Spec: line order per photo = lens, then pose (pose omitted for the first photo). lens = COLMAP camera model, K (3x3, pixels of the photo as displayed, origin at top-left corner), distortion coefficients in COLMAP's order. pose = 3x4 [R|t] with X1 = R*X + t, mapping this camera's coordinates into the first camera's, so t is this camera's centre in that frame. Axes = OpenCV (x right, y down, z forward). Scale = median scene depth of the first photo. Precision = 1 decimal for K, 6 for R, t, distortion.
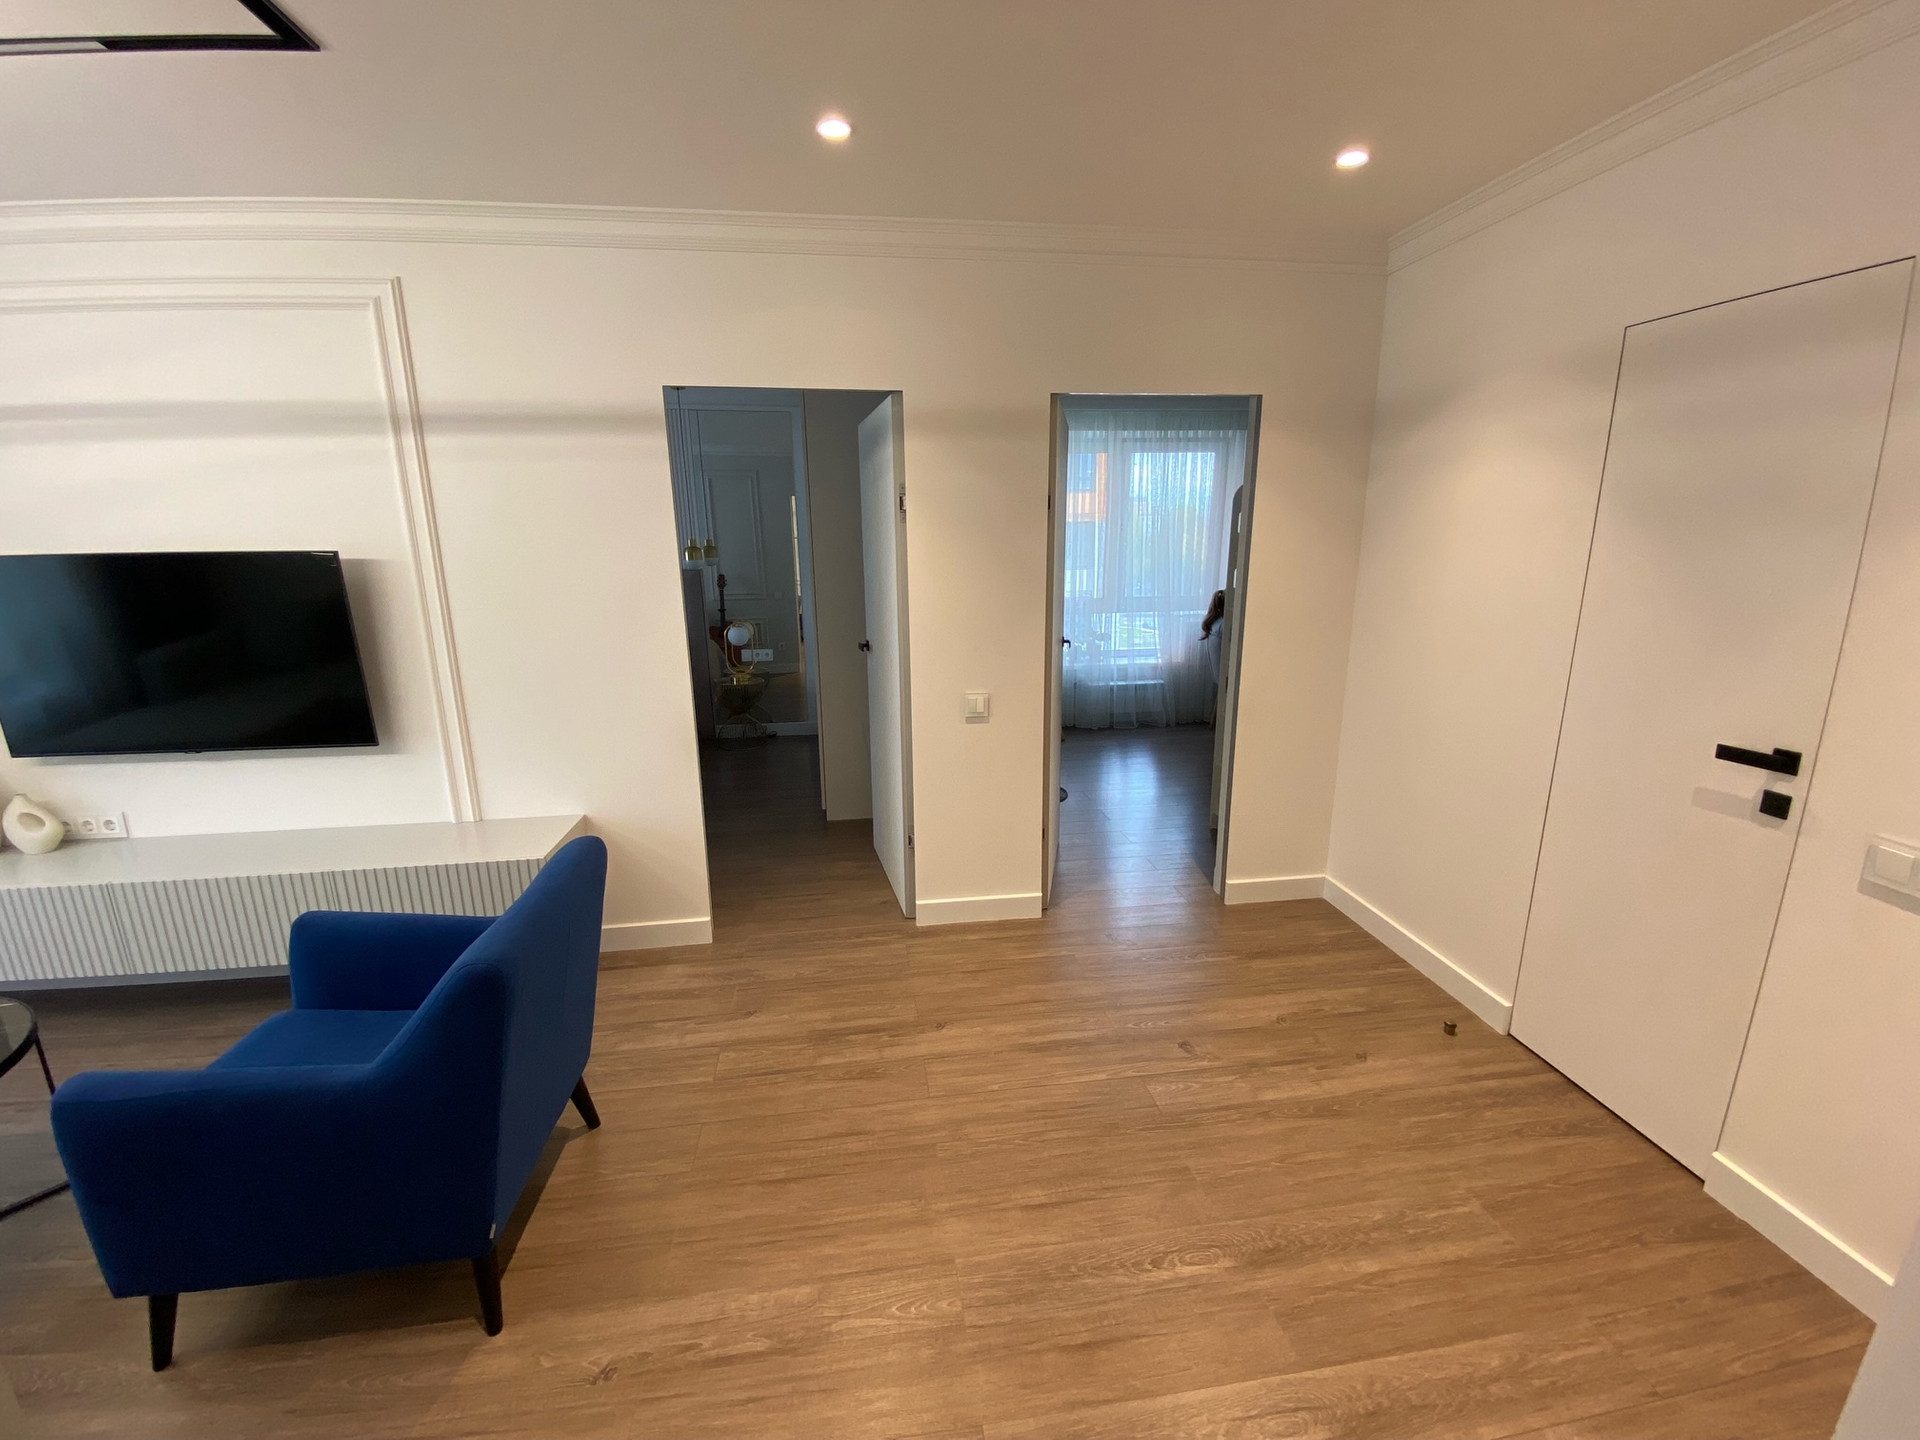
lens RADIAL K [[783.7, 0, 952.1], [0, 783.7, 728.9], [0, 0, 1]] dist [-0.000598, -0.011377]
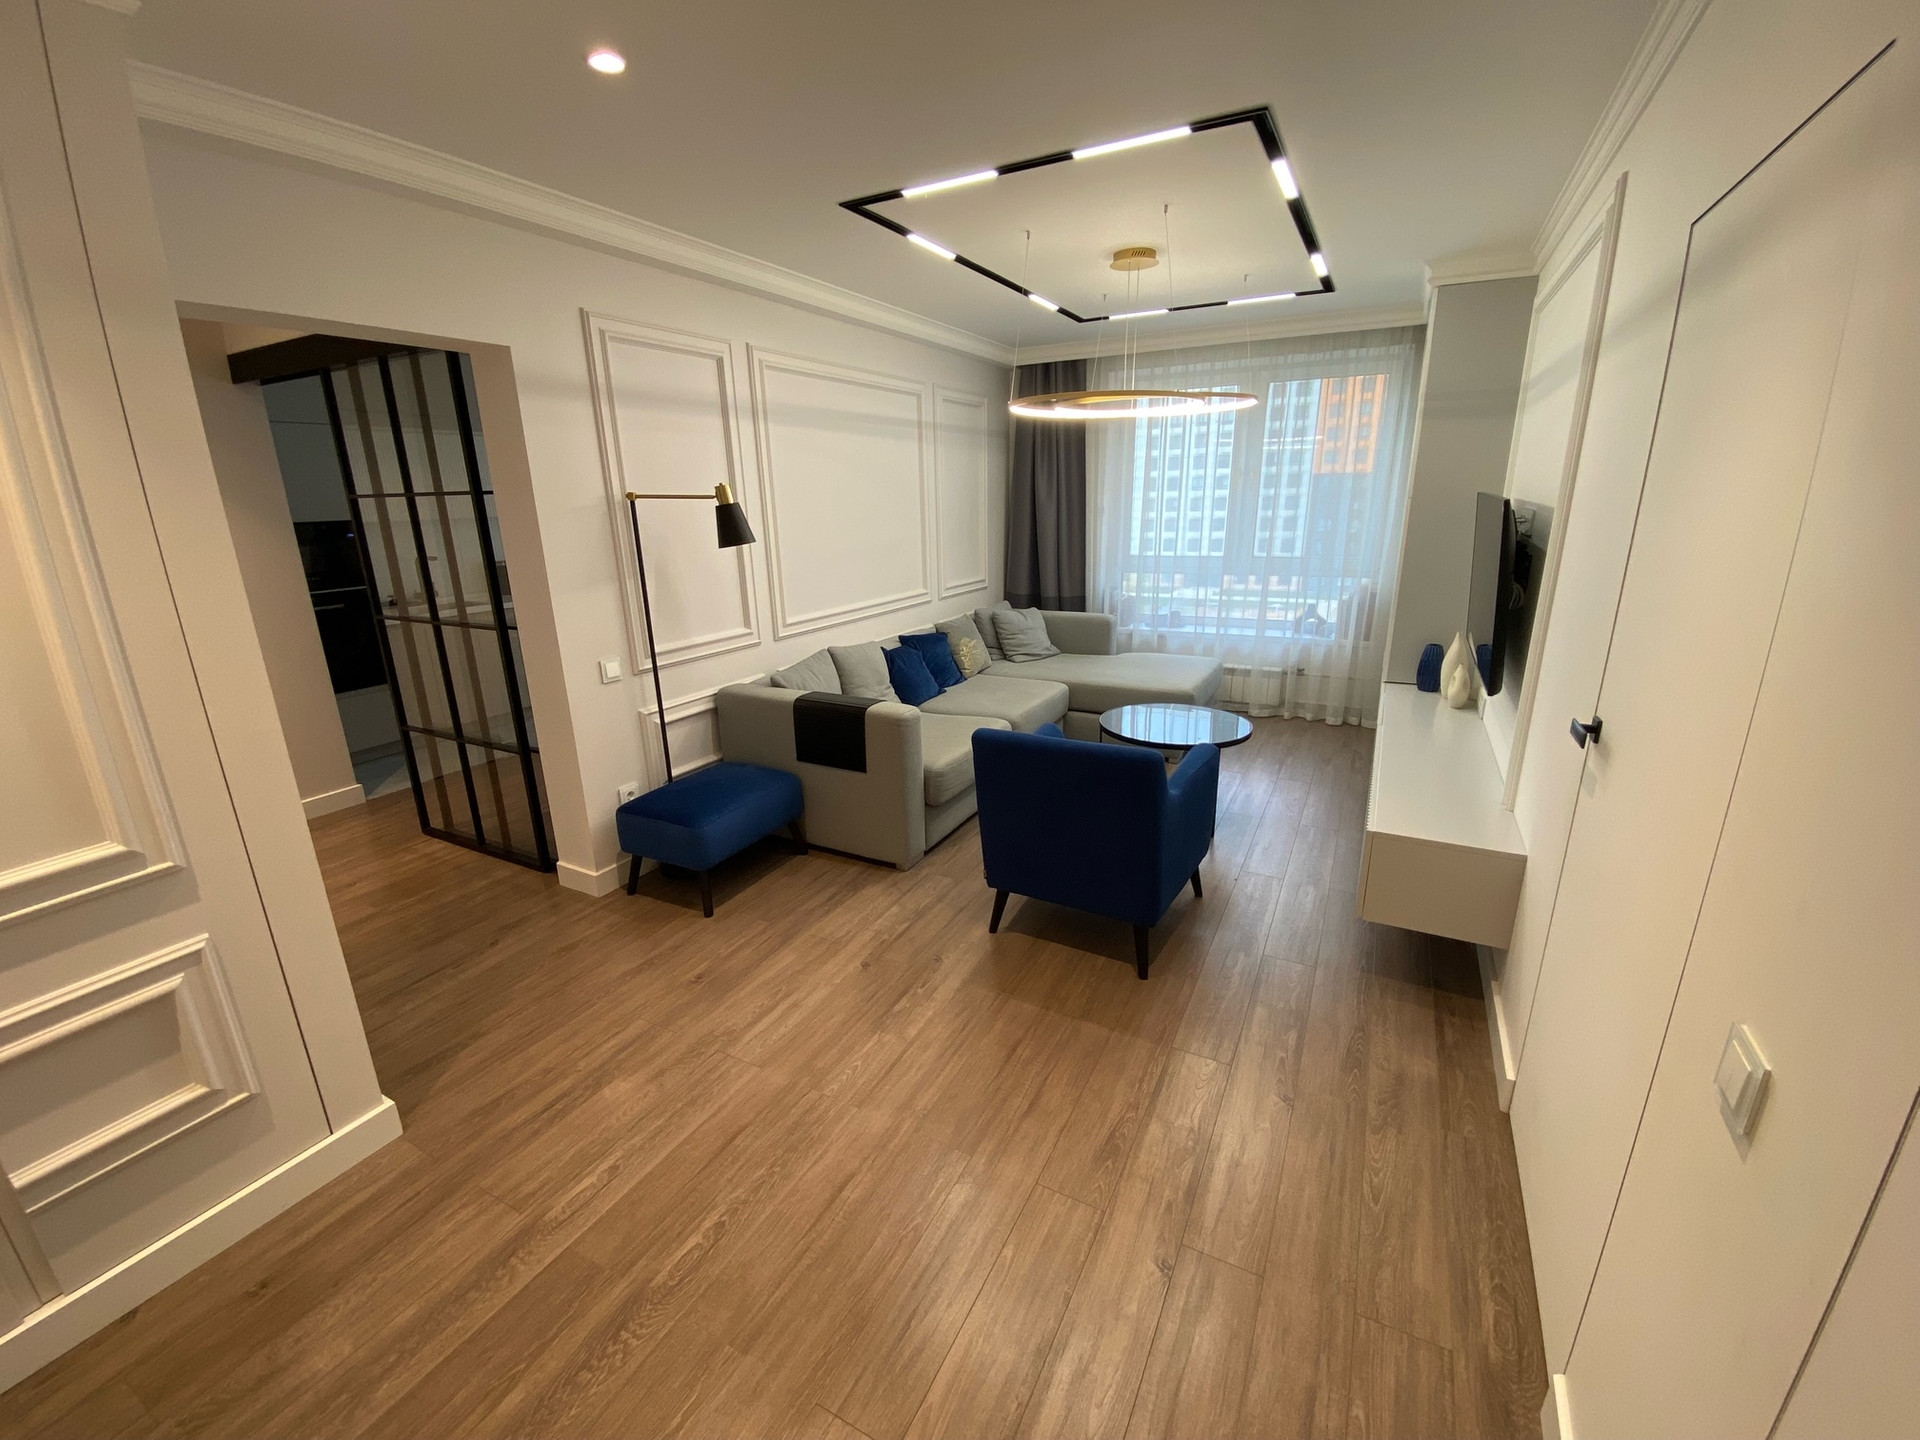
lens RADIAL K [[788.6, 0, 954.8], [0, 788.6, 715.7], [0, 0, 1]] dist [0.042353, -0.029366]
pose [[-0.590003, 0.248294, -0.768275, 0.705637], [-0.164963, 0.894398, 0.415739, -0.406999], [0.790369, 0.372024, -0.486738, 1.470468]]
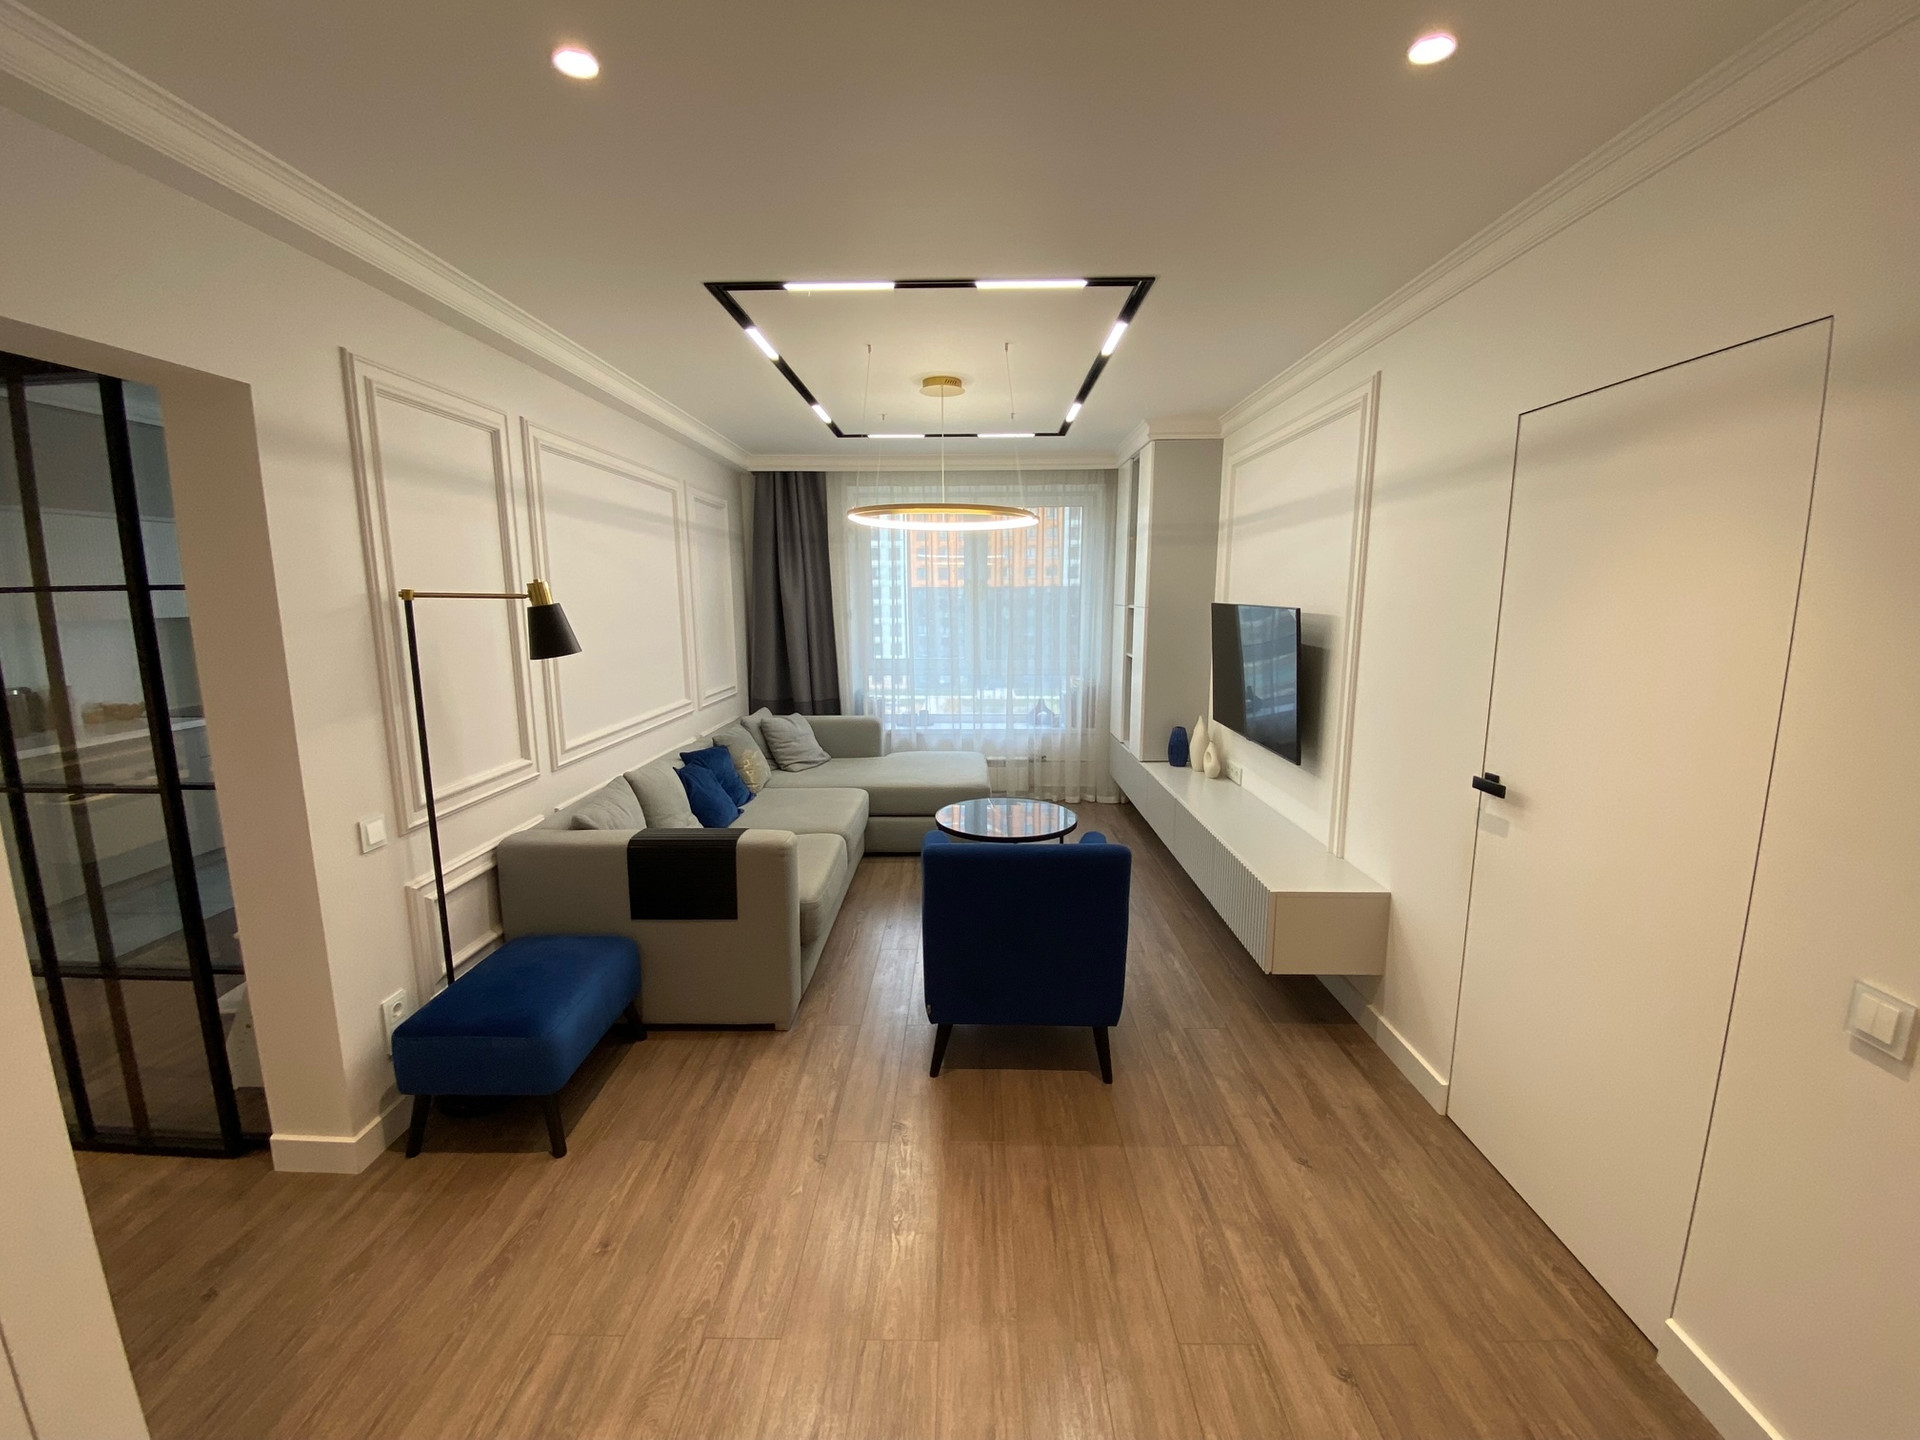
lens RADIAL K [[788.6, 0, 954.8], [0, 788.6, 715.7], [0, 0, 1]] dist [0.042353, -0.029366]
pose [[-0.154817, 0.169431, -0.973306, 0.829352], [-0.229786, 0.951990, 0.202271, -0.271401], [0.960849, 0.254967, -0.108451, 0.912786]]
